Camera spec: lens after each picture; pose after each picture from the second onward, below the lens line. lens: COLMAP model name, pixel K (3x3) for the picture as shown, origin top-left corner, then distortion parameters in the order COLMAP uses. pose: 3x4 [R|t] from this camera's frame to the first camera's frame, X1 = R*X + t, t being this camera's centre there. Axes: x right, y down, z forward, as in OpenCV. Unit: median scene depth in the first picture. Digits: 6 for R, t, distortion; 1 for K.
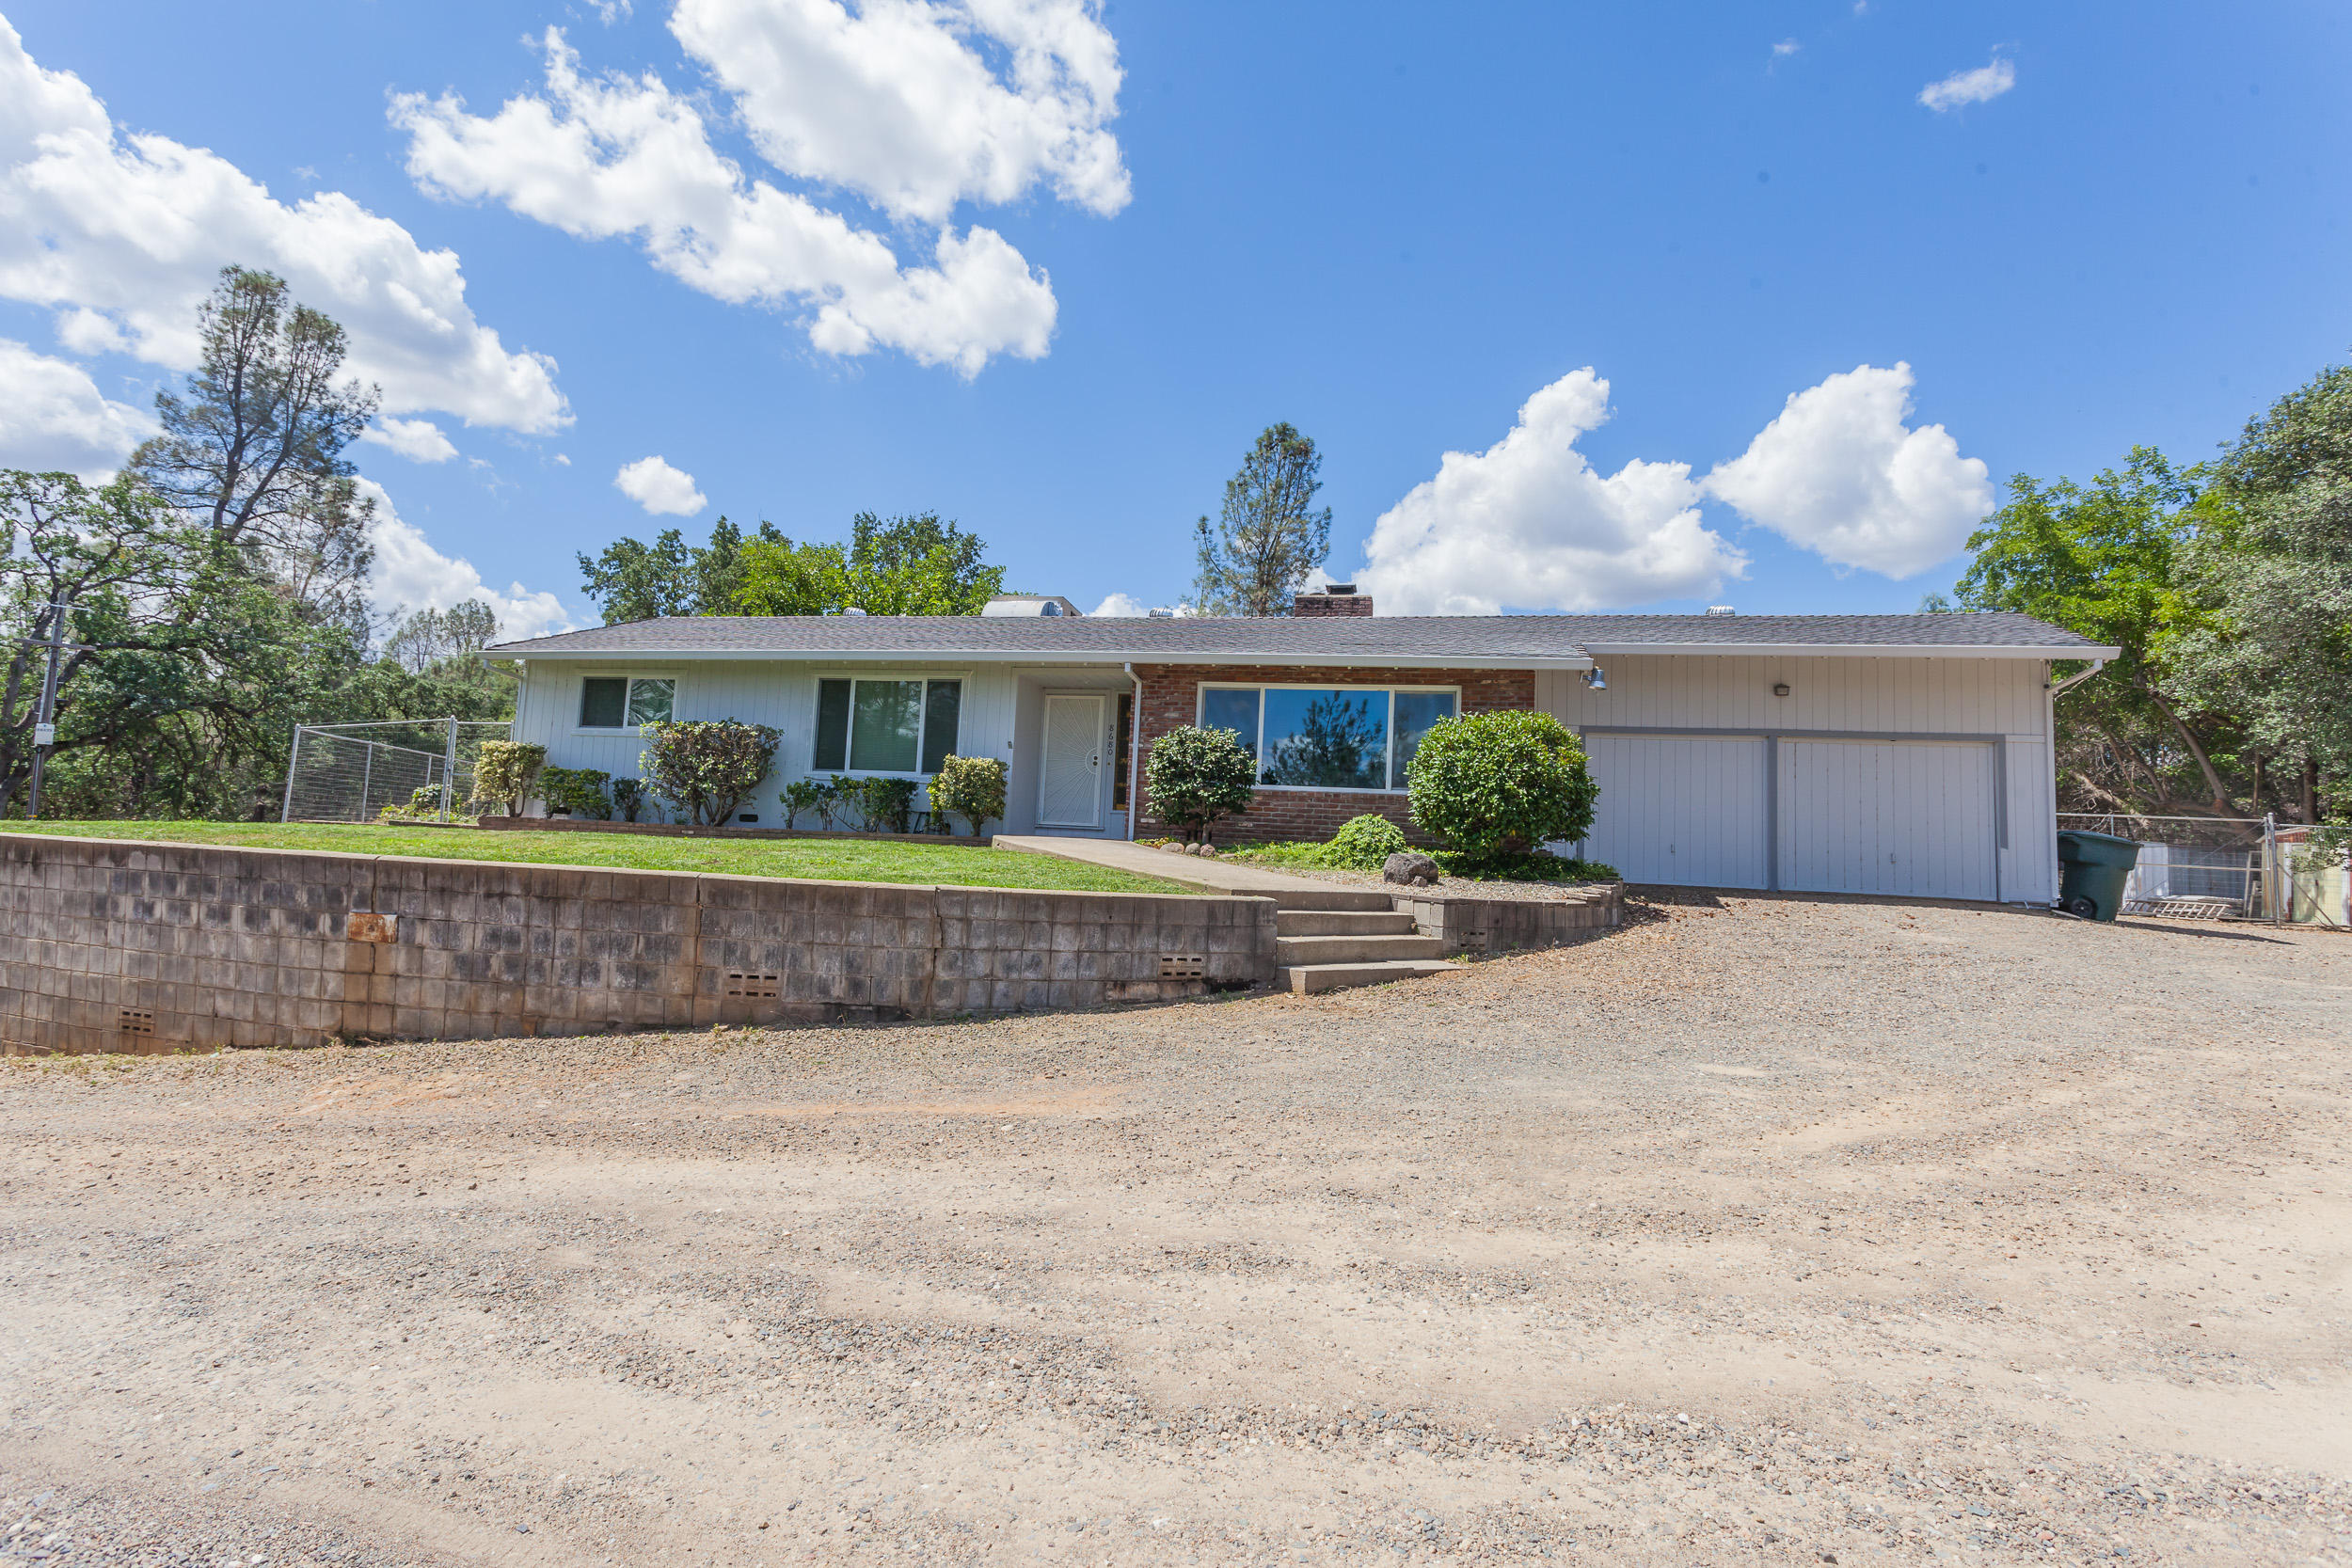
lens RADIAL K [[1116.4, 0, 1177.3], [0, 1116.4, 759.4], [0, 0, 1]] dist [0.003184, 0.001337]
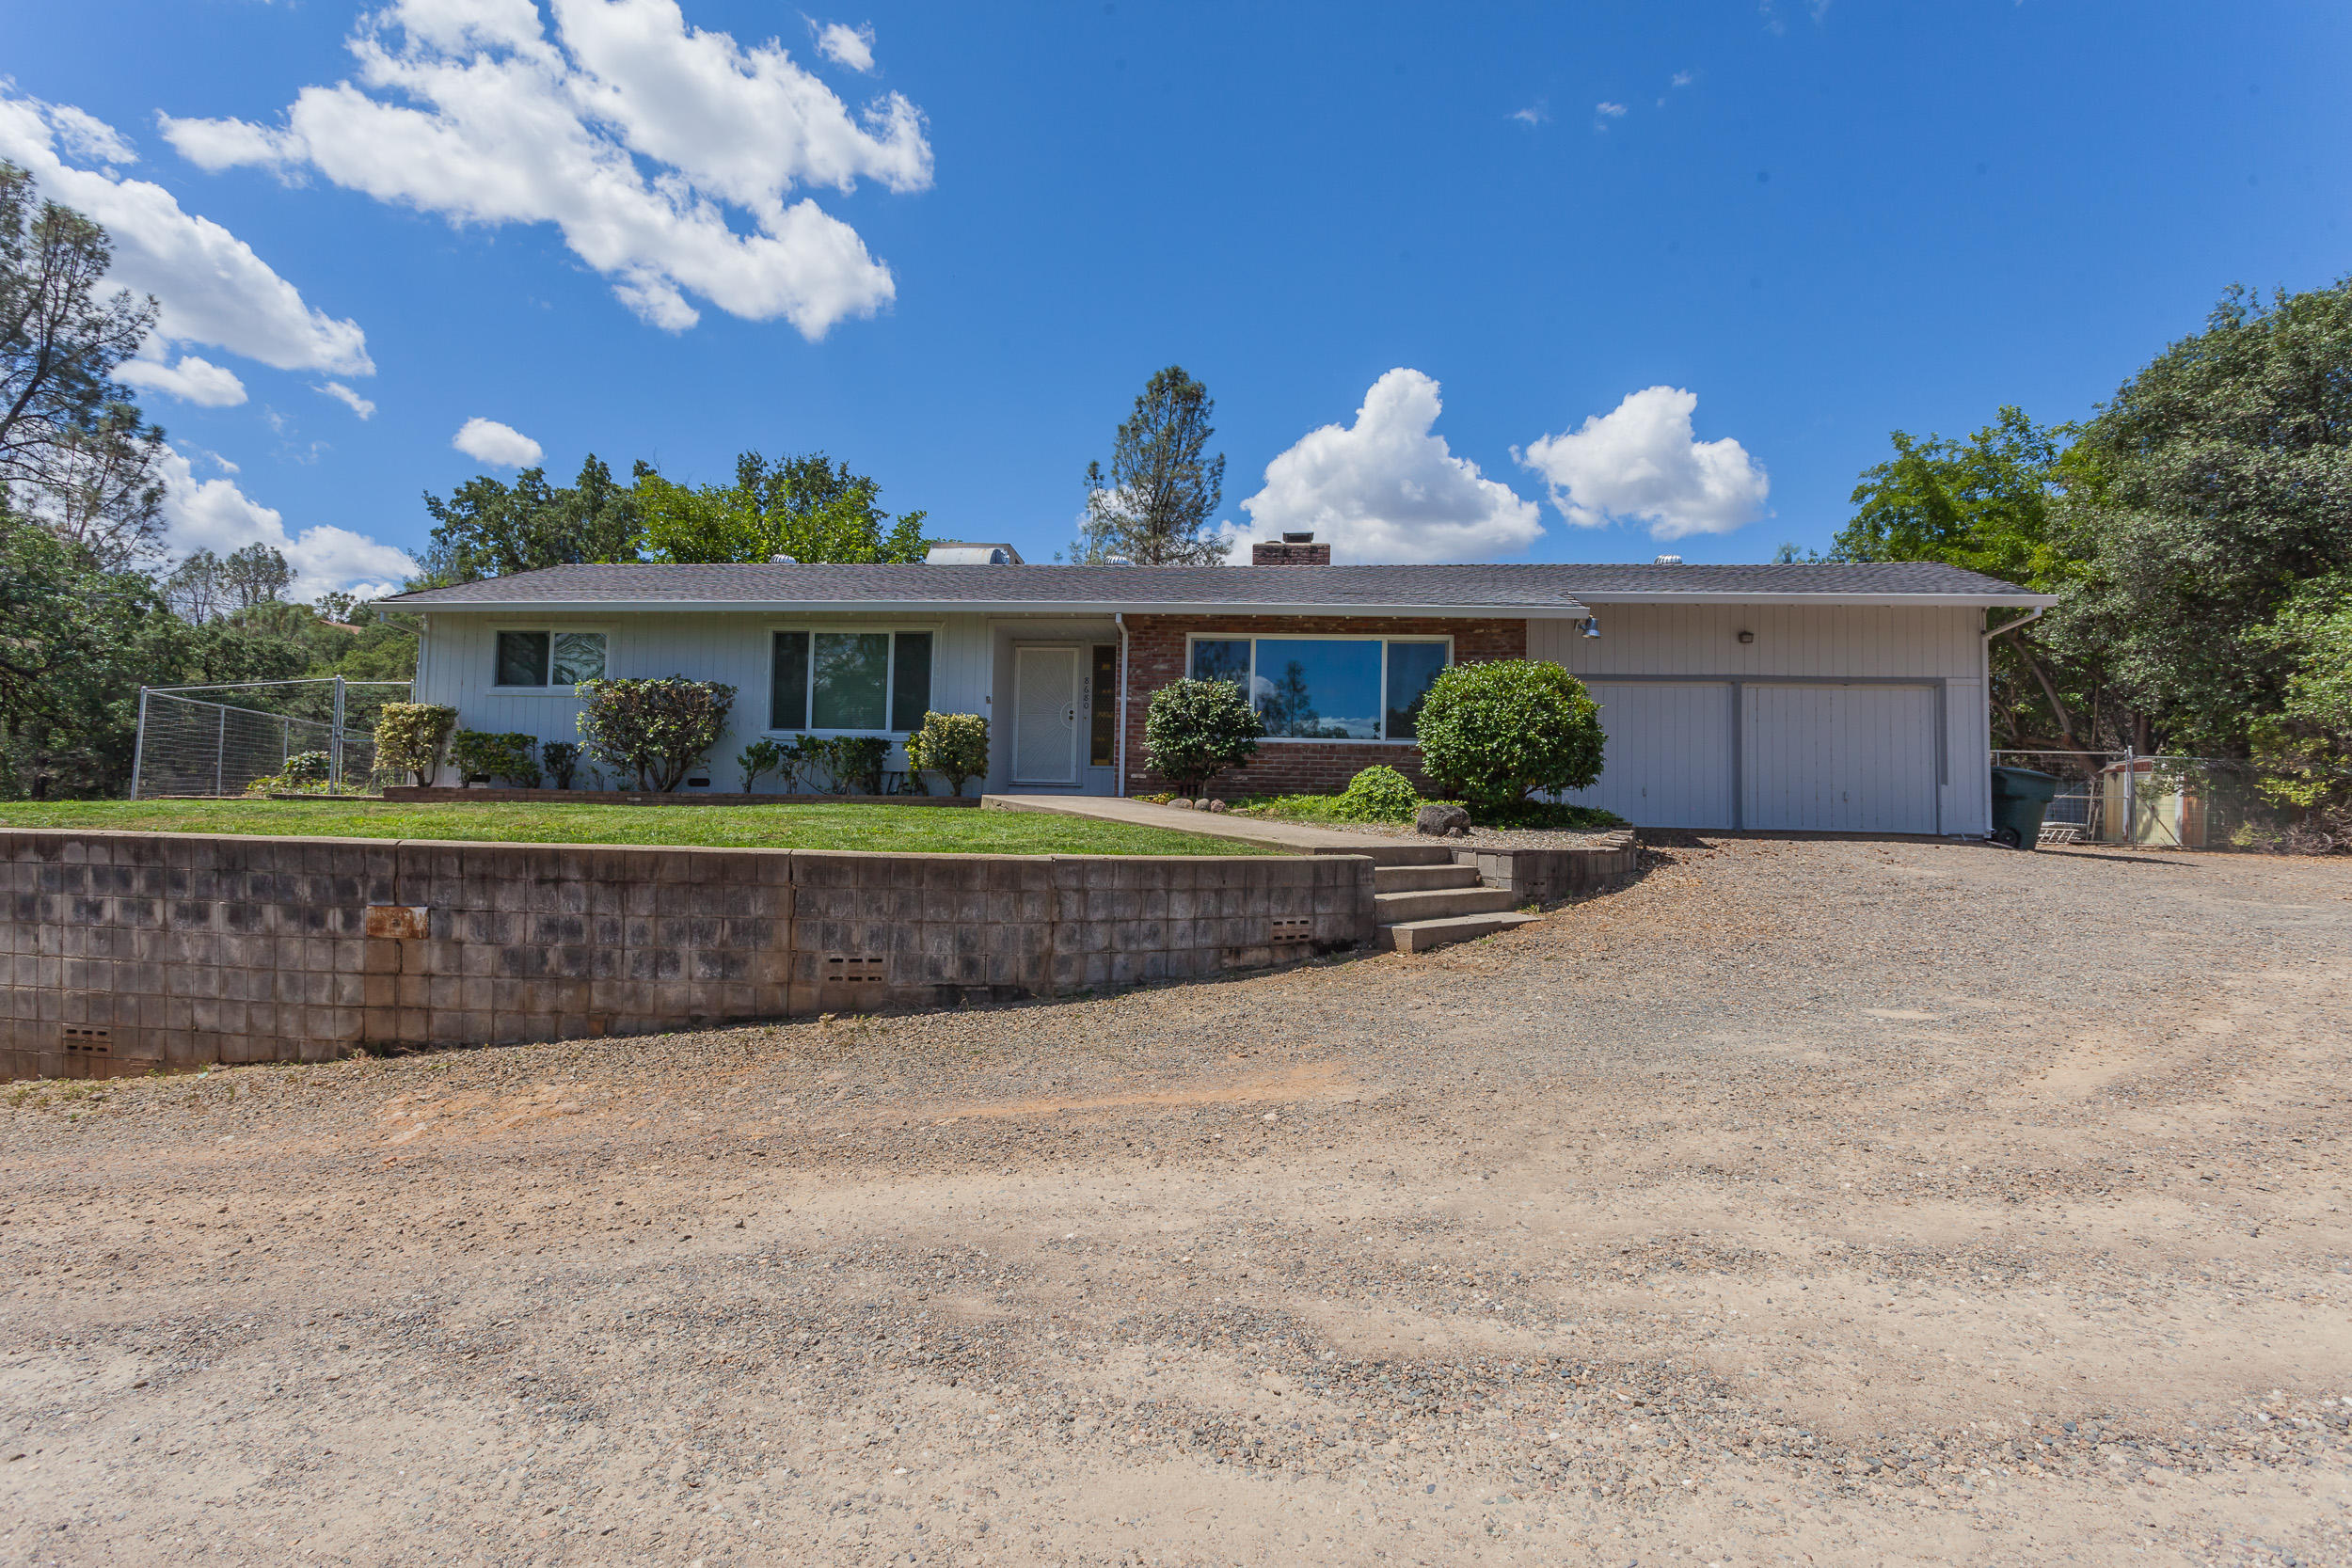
lens RADIAL K [[1116.4, 0, 1177.3], [0, 1116.4, 759.4], [0, 0, 1]] dist [0.003184, 0.001337]
pose [[0.992099, -0.020017, 0.123854, -0.128383], [0.014332, 0.998810, 0.046621, -0.005259], [-0.124640, -0.044478, 0.991205, 0.035964]]
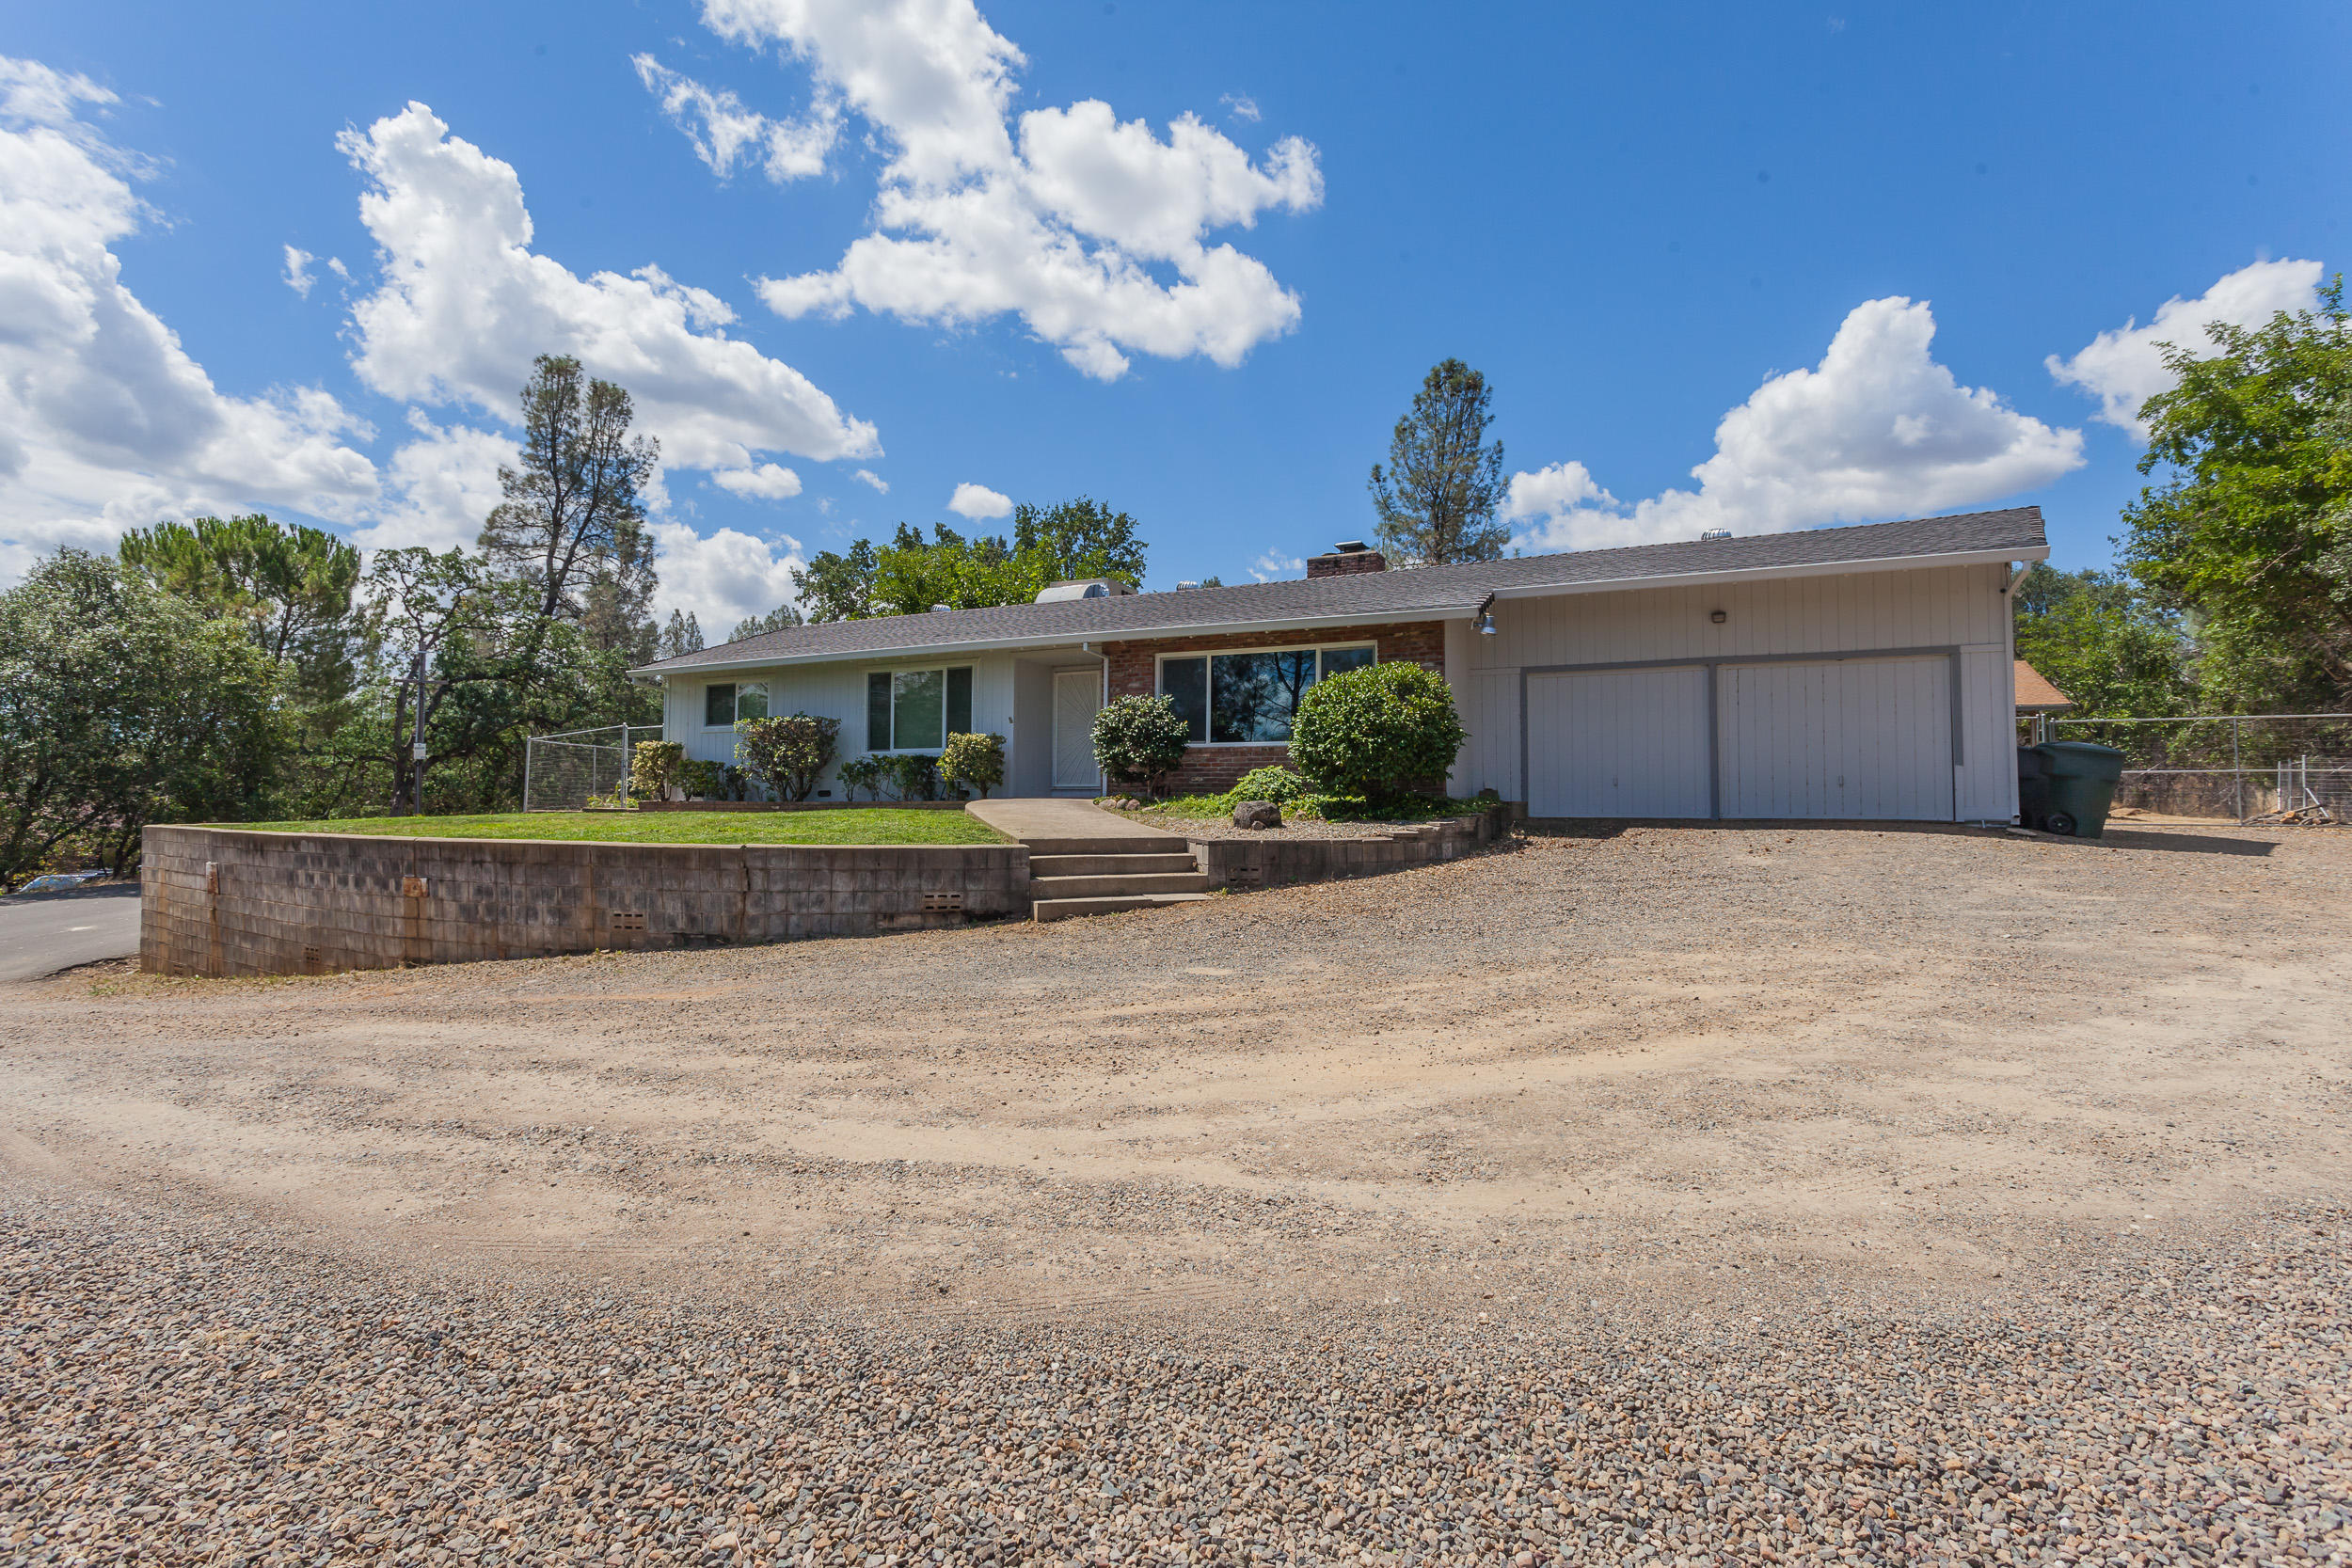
lens RADIAL K [[1116.4, 0, 1177.3], [0, 1116.4, 759.4], [0, 0, 1]] dist [0.003184, 0.001337]
pose [[0.967440, -0.053929, -0.247289, 0.354539], [0.064136, 0.997382, 0.033403, -0.000042], [0.244840, -0.048176, 0.968366, -0.091632]]
